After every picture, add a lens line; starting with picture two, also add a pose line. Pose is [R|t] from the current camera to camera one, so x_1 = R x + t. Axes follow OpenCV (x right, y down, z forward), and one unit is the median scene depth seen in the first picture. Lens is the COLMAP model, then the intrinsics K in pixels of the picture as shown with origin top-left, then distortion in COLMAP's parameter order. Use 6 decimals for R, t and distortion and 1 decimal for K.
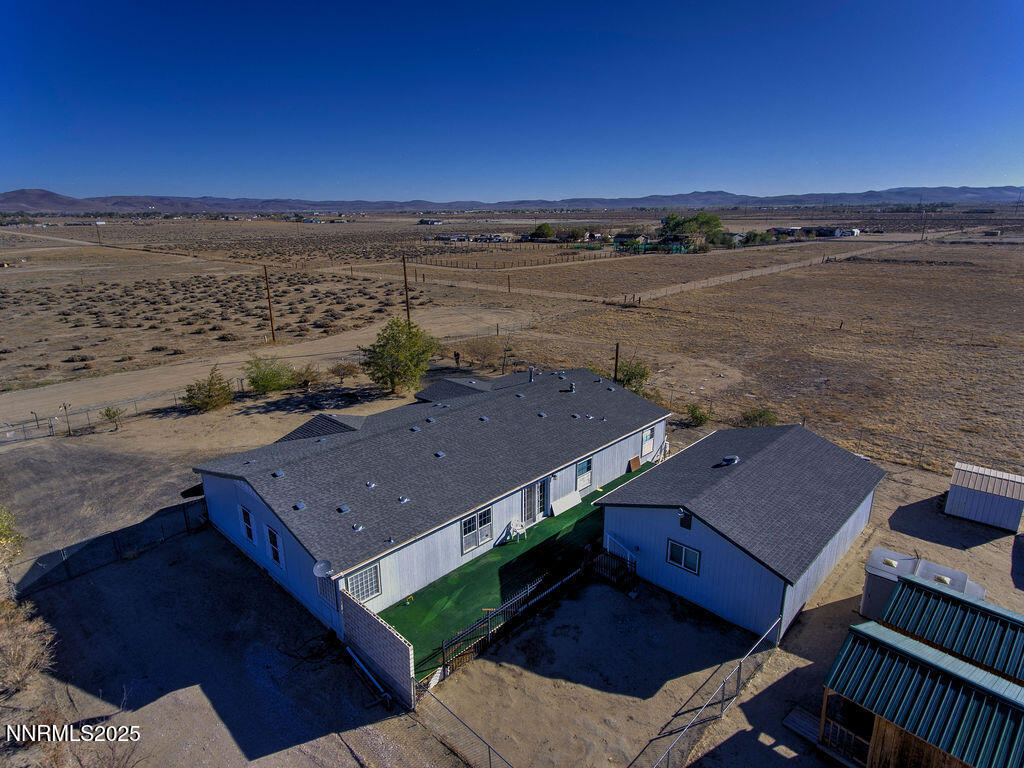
lens RADIAL K [[595.6, 0, 497.1], [0, 595.6, 379.3], [0, 0, 1]] dist [0.019417, 0.001425]
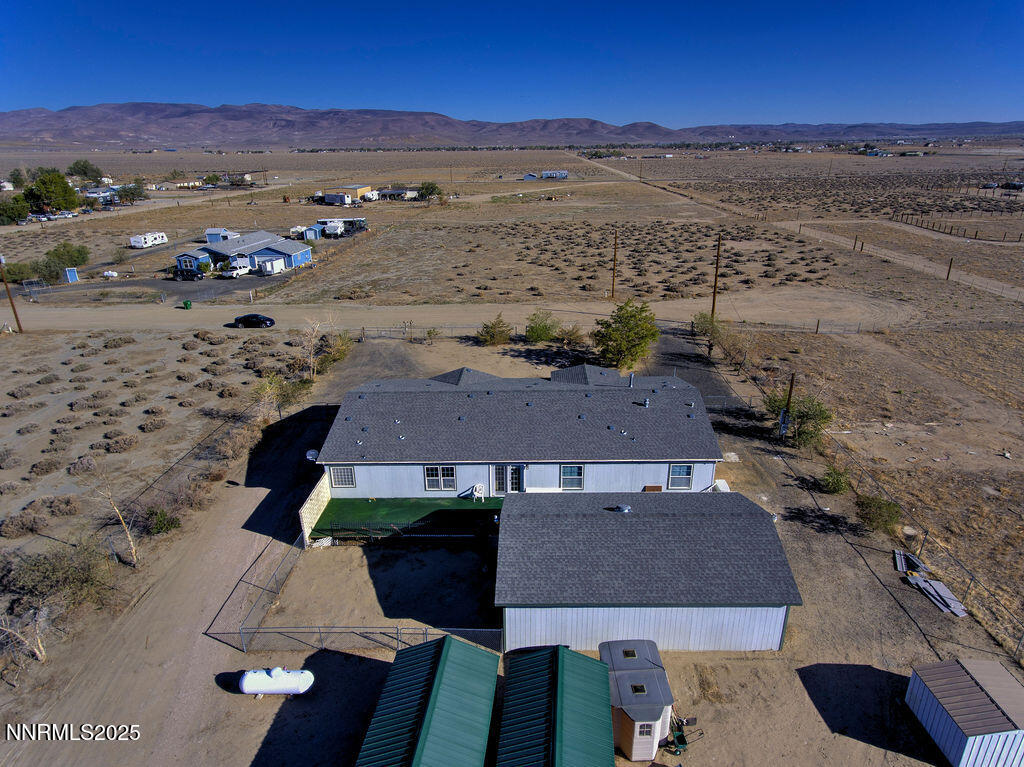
lens RADIAL K [[612.7, 0, 519.9], [0, 612.7, 382.0], [0, 0, 1]] dist [0.005555, 0.001945]
pose [[0.684159, 0.261919, -0.680680, 0.511505], [-0.190171, 0.965070, 0.180207, -0.126325], [0.704103, 0.006156, 0.710071, 0.067772]]
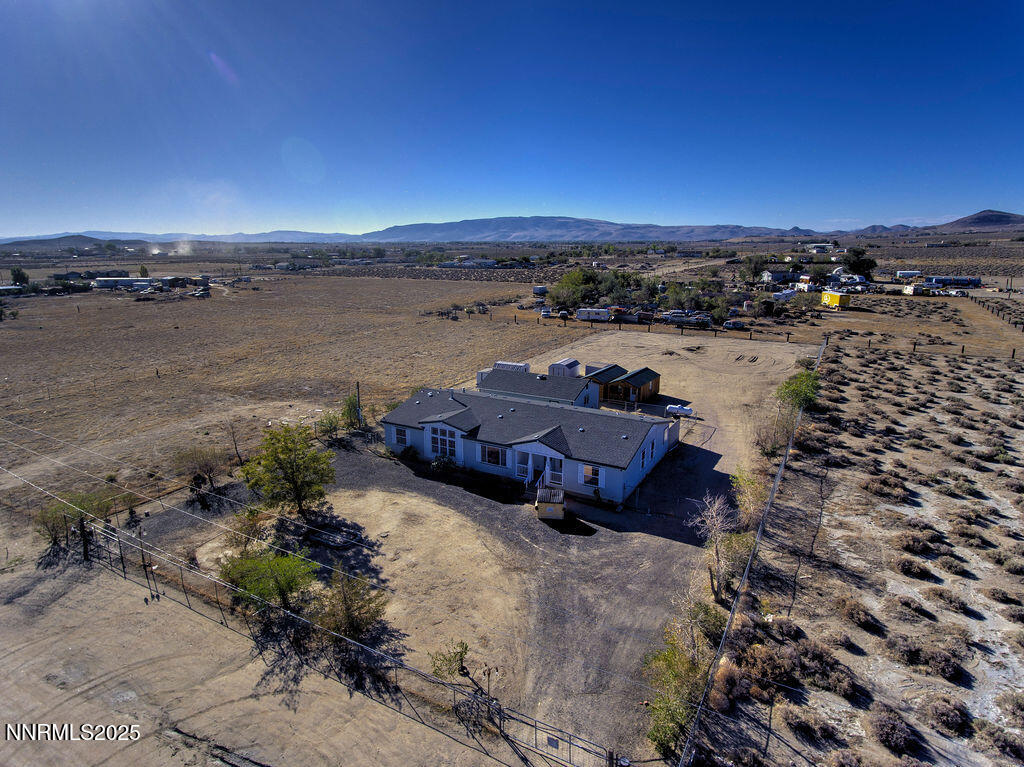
lens RADIAL K [[595.6, 0, 497.1], [0, 595.6, 378.8], [0, 0, 1]] dist [0.019417, 0.001425]
pose [[-0.244963, -0.208571, 0.946832, -1.049849], [0.271621, 0.922715, 0.273532, -0.321515], [-0.930707, 0.324185, -0.169379, 0.870939]]
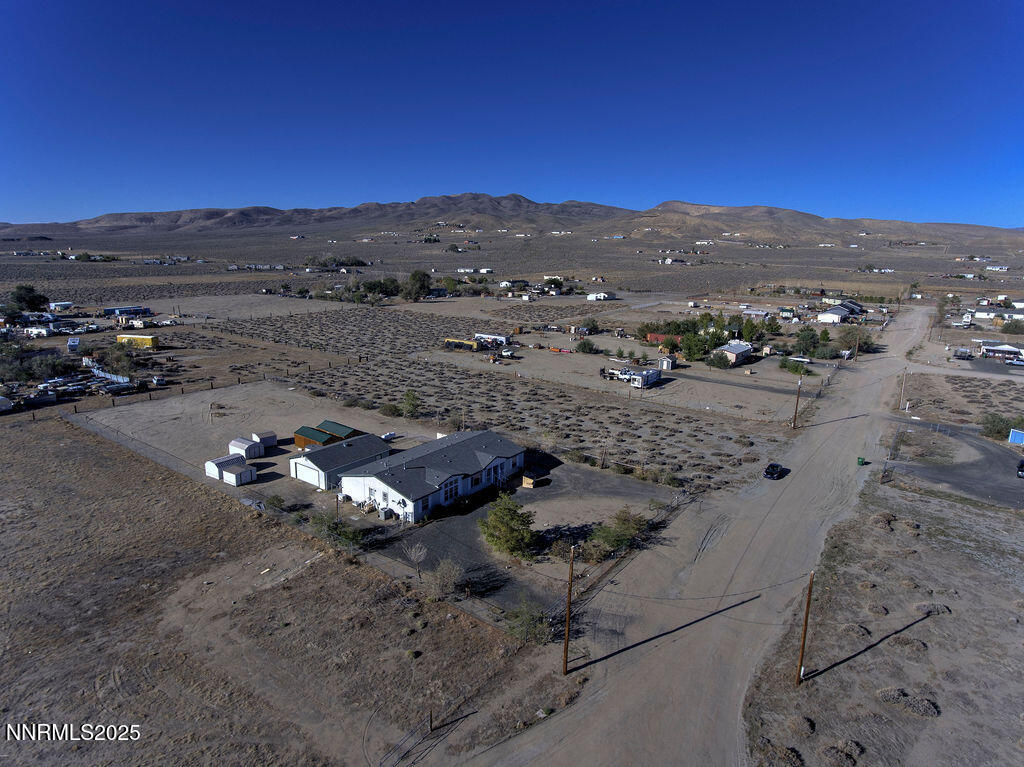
lens RADIAL K [[595.6, 0, 497.1], [0, 595.6, 378.8], [0, 0, 1]] dist [0.019417, 0.001425]
pose [[-0.990820, 0.028308, -0.132190, 0.009080], [-0.037688, 0.881220, 0.471202, -0.918215], [0.129827, 0.471858, -0.872064, 2.008290]]
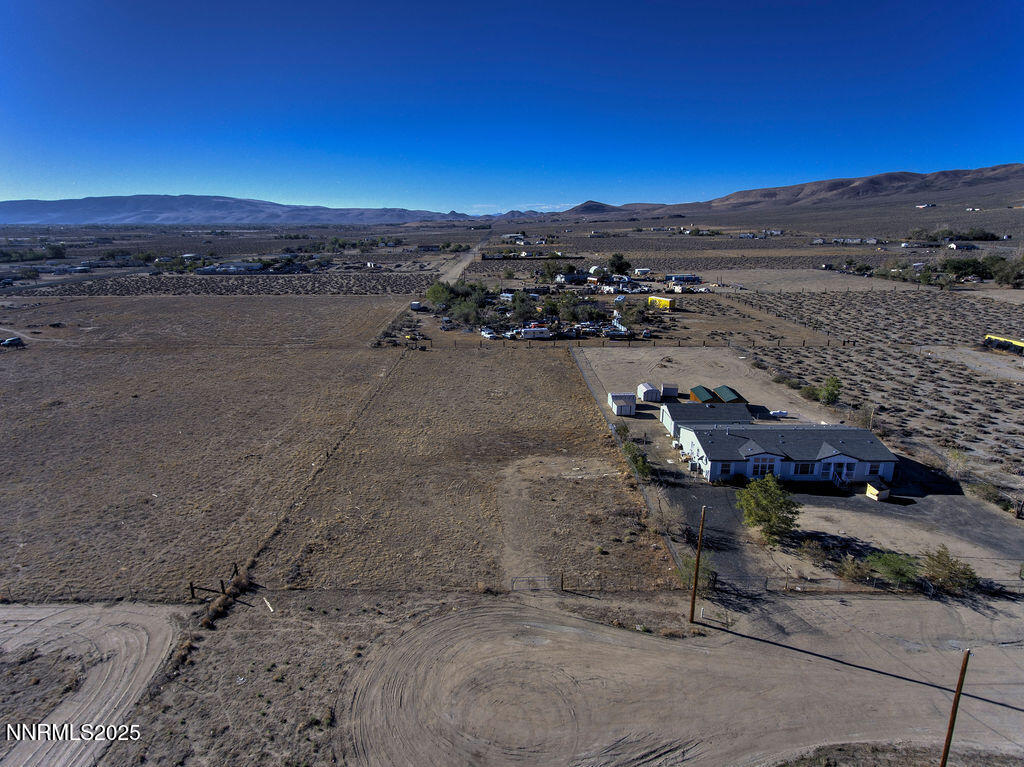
lens RADIAL K [[595.6, 0, 497.1], [0, 595.6, 378.8], [0, 0, 1]] dist [0.019417, 0.001425]
pose [[-0.698703, -0.169694, 0.694995, -0.607229], [0.208094, 0.881250, 0.424376, -0.935545], [-0.684478, 0.441137, -0.580420, 2.054870]]
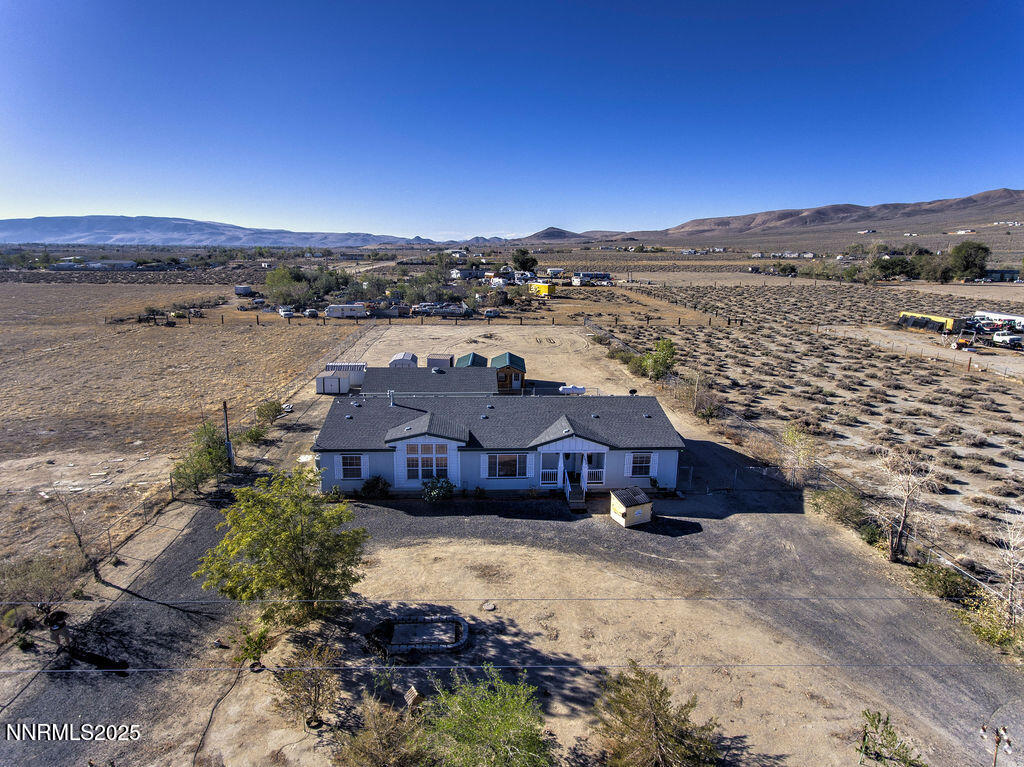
lens RADIAL K [[595.6, 0, 497.1], [0, 595.6, 378.8], [0, 0, 1]] dist [0.019417, 0.001425]
pose [[-0.737114, -0.140985, 0.660899, -0.615856], [0.184575, 0.898805, 0.397595, -0.339770], [-0.650074, 0.415058, -0.636499, 1.197099]]
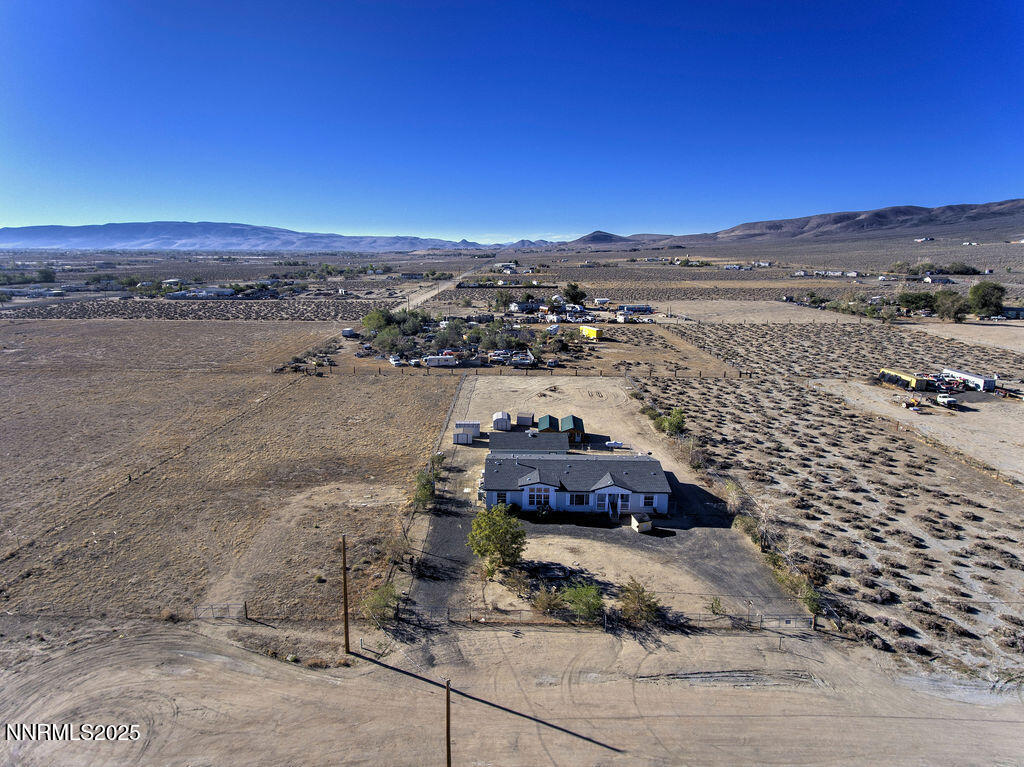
lens RADIAL K [[595.6, 0, 497.1], [0, 595.6, 378.8], [0, 0, 1]] dist [0.019417, 0.001425]
pose [[-0.684807, -0.147115, 0.713720, -1.023401], [0.202442, 0.902452, 0.380259, -0.822313], [-0.700040, 0.404891, -0.588223, 1.656162]]
